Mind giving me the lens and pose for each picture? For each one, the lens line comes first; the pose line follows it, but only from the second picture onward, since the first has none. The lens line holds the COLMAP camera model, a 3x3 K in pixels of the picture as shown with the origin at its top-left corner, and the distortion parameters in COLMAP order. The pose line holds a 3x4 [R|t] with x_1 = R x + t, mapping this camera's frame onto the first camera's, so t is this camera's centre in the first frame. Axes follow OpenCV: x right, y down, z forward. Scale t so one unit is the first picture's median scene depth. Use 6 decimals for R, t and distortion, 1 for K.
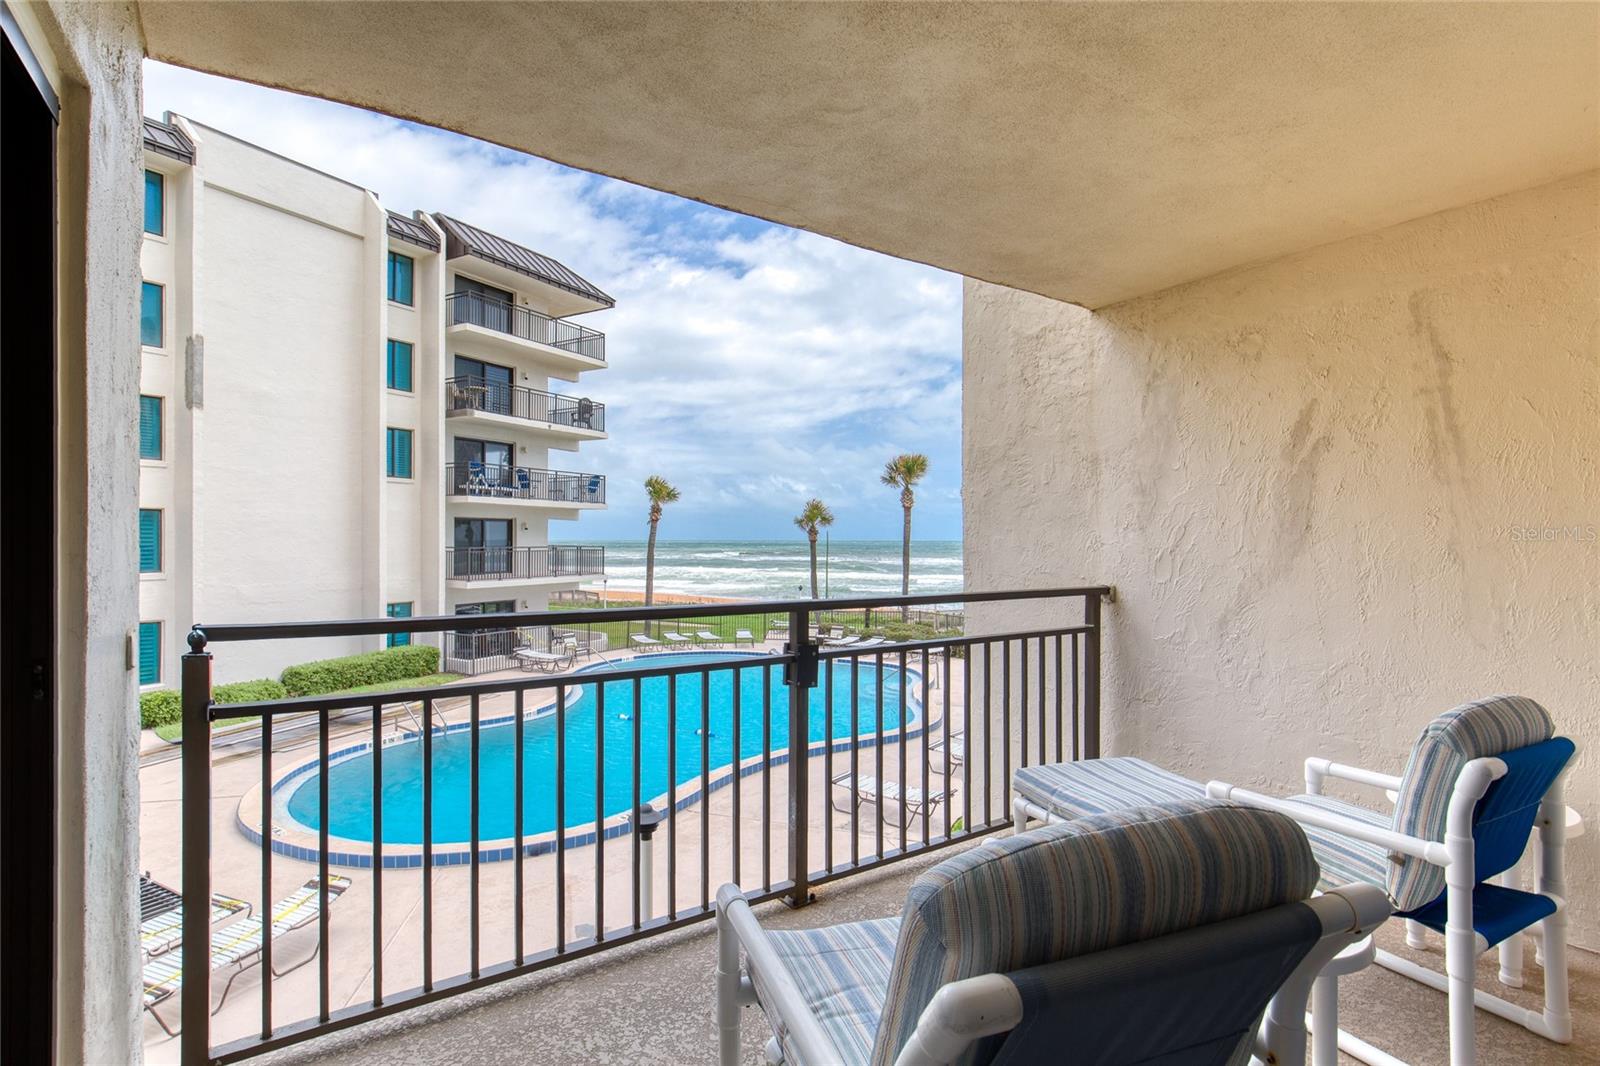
lens RADIAL K [[766.6, 0, 785.4], [0, 766.6, 534.8], [0, 0, 1]] dist [-0.013644, 0.001530]
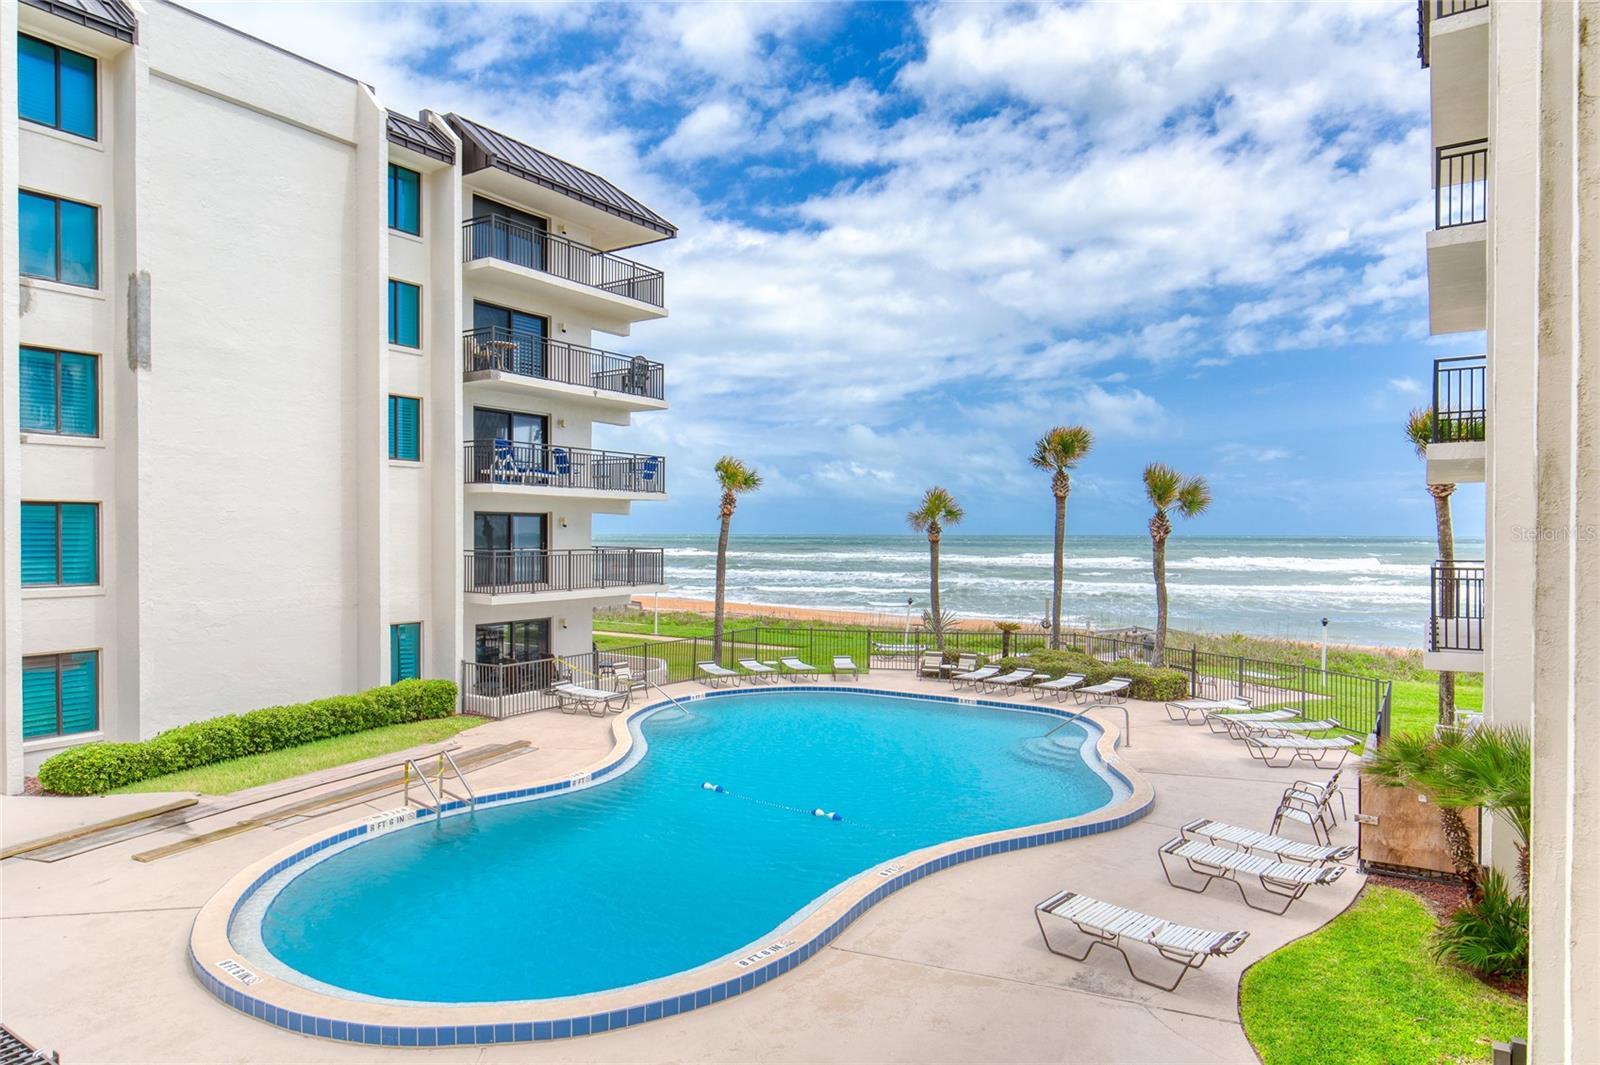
lens RADIAL K [[921.4, 0, 803.6], [0, 921.4, 534.1], [0, 0, 1]] dist [0.002903, -0.004075]
pose [[0.998796, 0.000991, -0.049050, -0.056941], [-0.000559, 0.999961, 0.008834, -0.008637], [0.049057, -0.008796, 0.998757, 0.090474]]
